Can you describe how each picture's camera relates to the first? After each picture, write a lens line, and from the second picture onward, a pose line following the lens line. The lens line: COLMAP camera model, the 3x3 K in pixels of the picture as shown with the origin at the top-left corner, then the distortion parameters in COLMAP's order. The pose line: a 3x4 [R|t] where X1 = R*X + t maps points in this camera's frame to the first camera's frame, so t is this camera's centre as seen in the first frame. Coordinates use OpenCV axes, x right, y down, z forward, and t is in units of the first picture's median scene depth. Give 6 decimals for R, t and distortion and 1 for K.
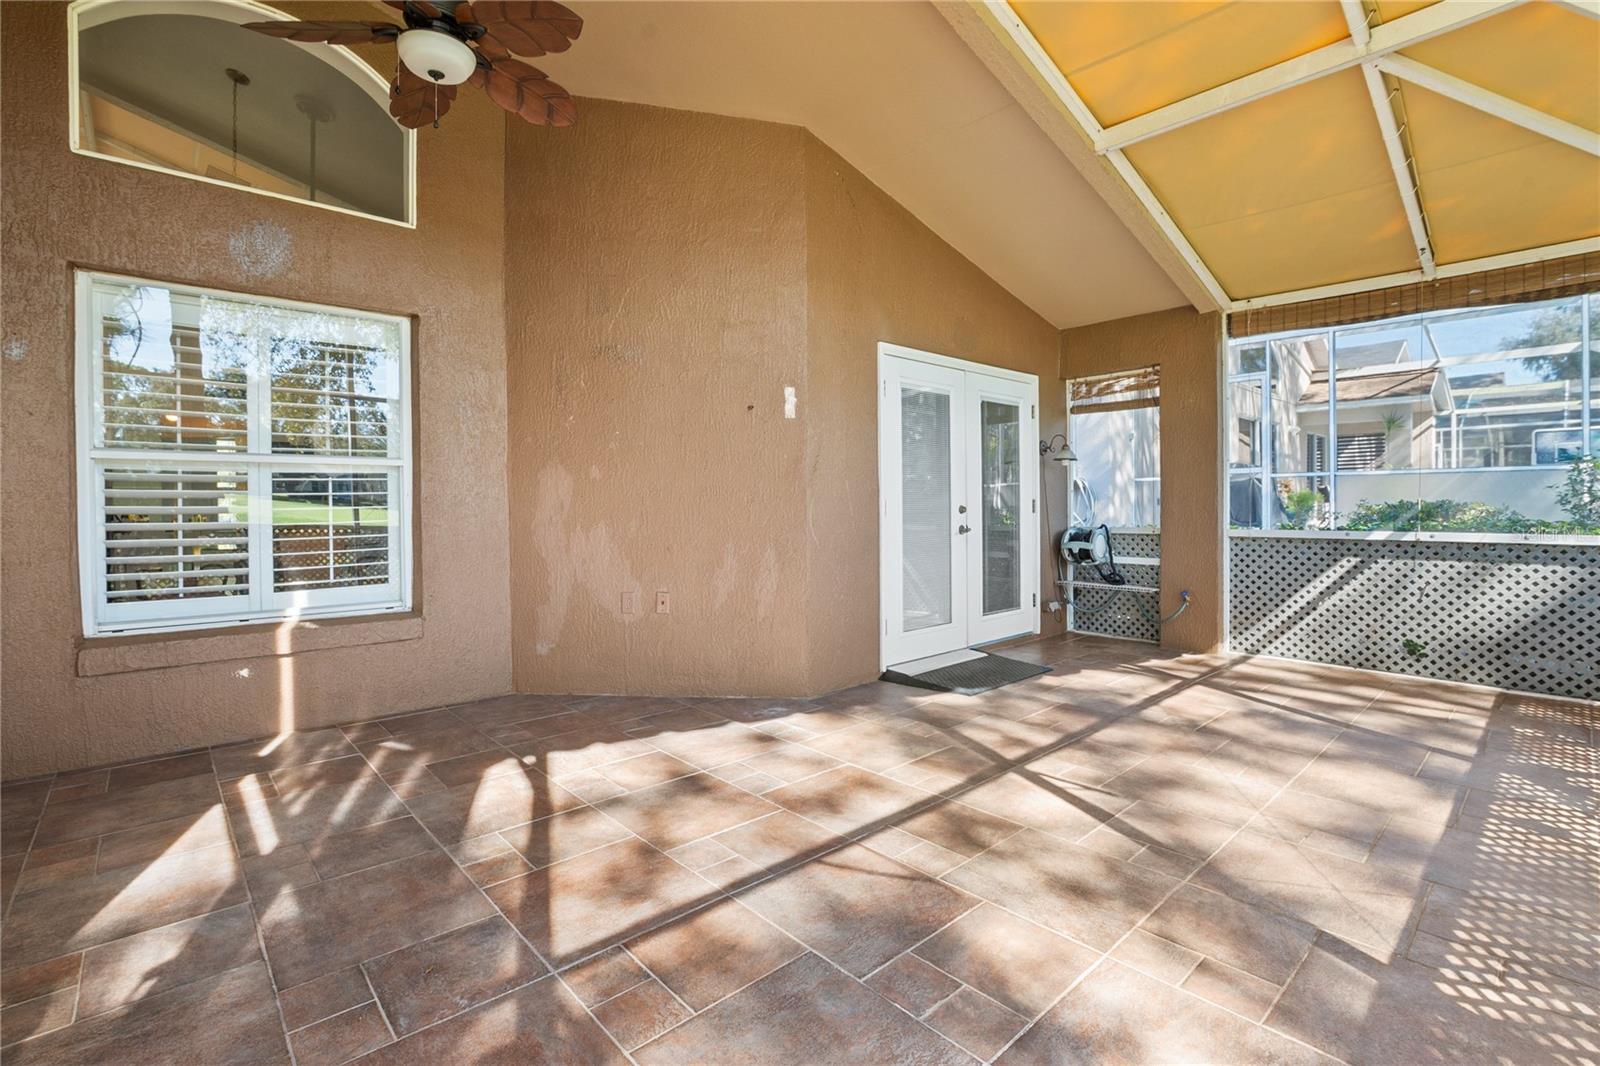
lens RADIAL K [[717.7, 0, 825.8], [0, 717.7, 516.3], [0, 0, 1]] dist [-0.027653, 0.000716]
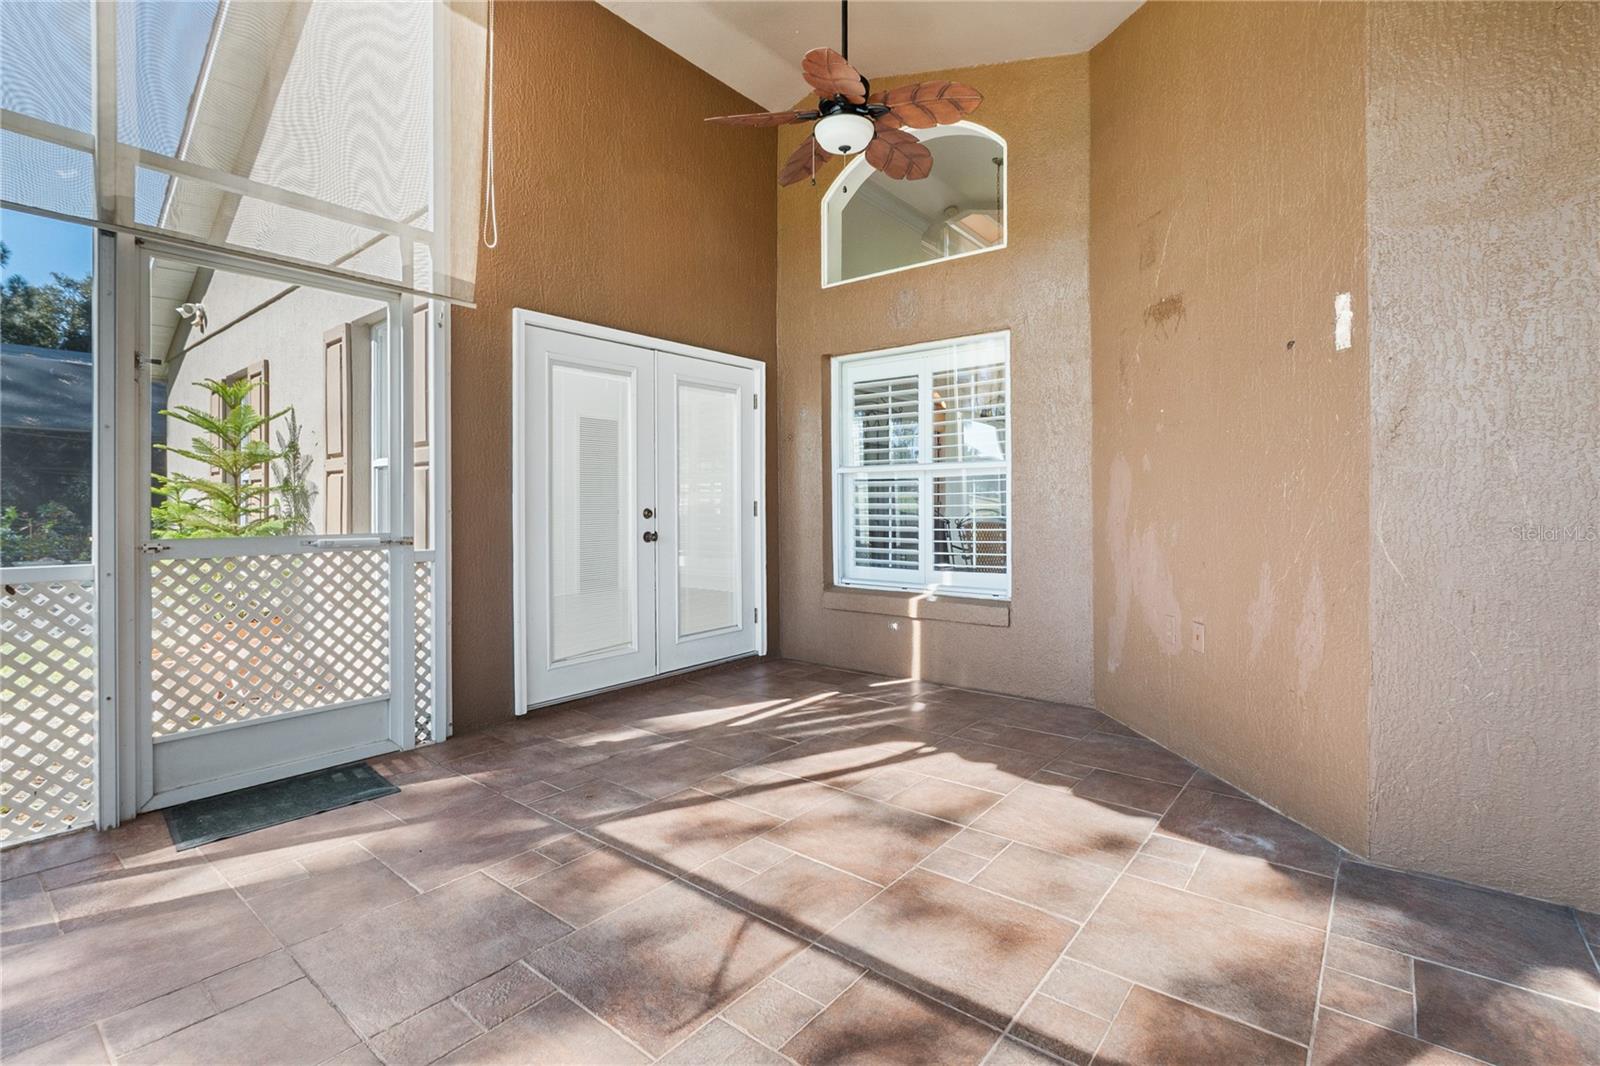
lens RADIAL K [[747.5, 0, 795.0], [0, 747.5, 507.9], [0, 0, 1]] dist [-0.013845, 0.000184]
pose [[0.128764, 0.006680, -0.991653, 0.636682], [-0.014044, 0.999889, 0.004912, -0.011563], [0.991576, 0.013294, 0.128843, 0.674383]]
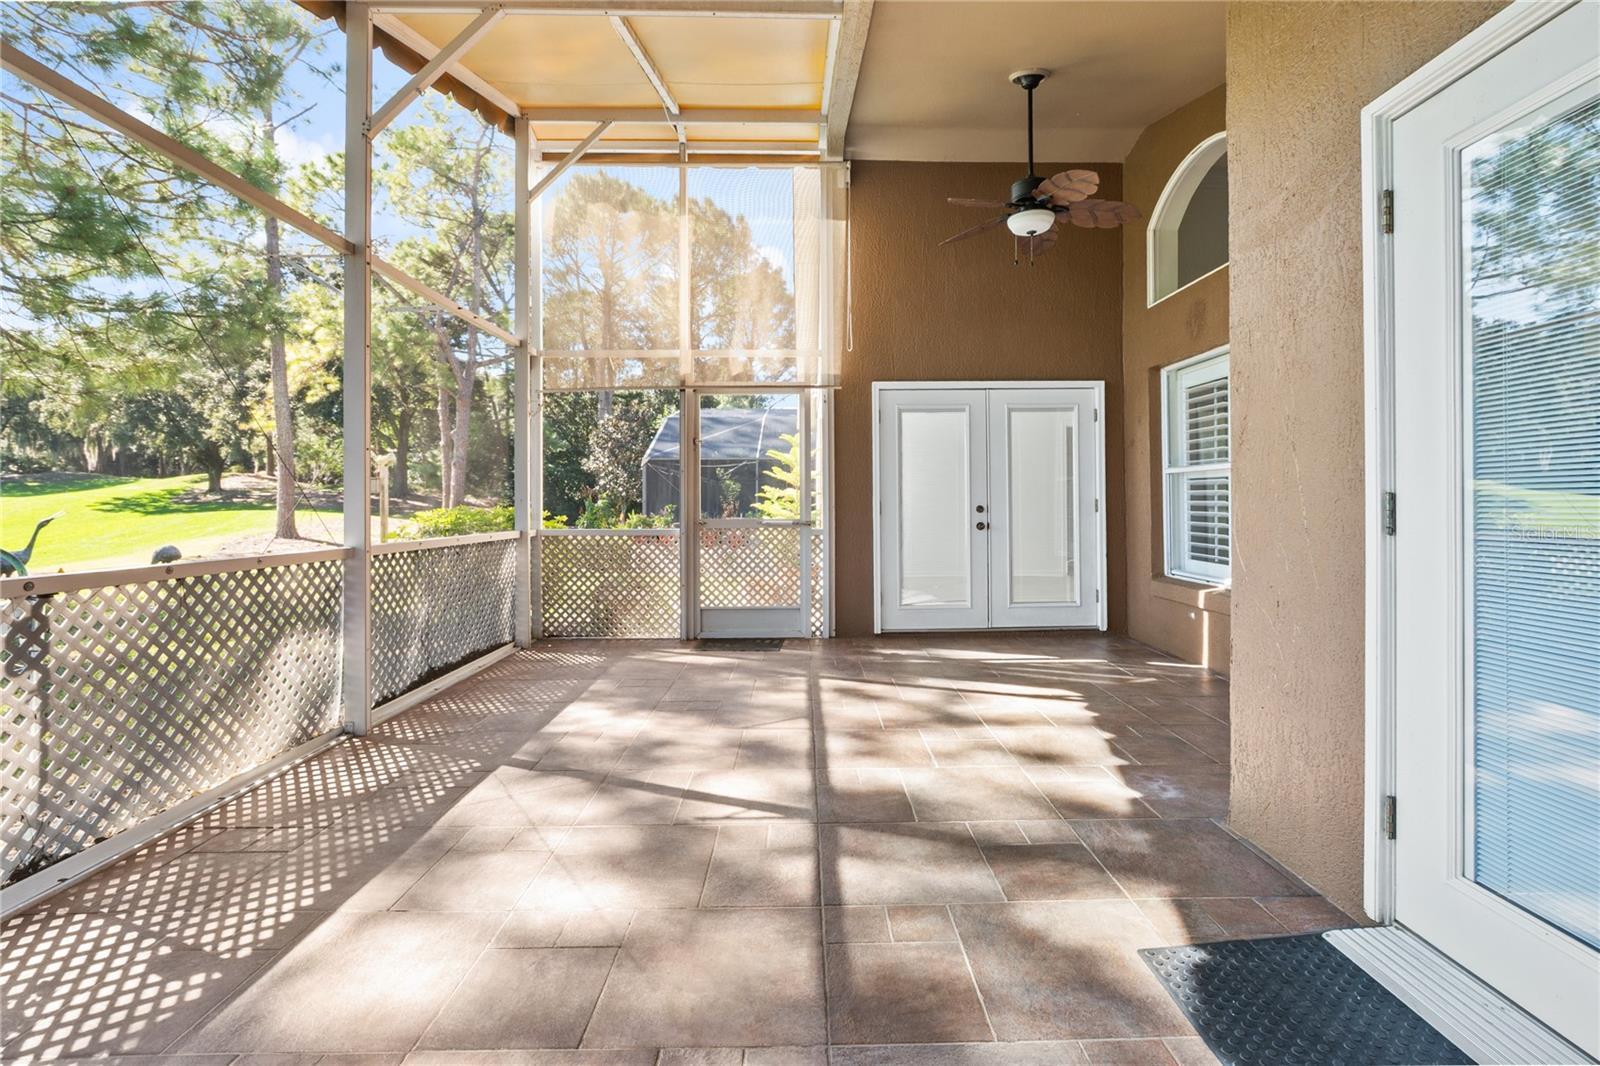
lens RADIAL K [[707.0, 0, 794.4], [0, 707.0, 506.0], [0, 0, 1]] dist [0.002961, 0.000396]
pose [[-0.689113, 0.011098, -0.724569, 0.880554], [-0.003057, 0.999829, 0.018222, -0.031522], [0.724648, 0.014771, -0.688961, 1.539095]]
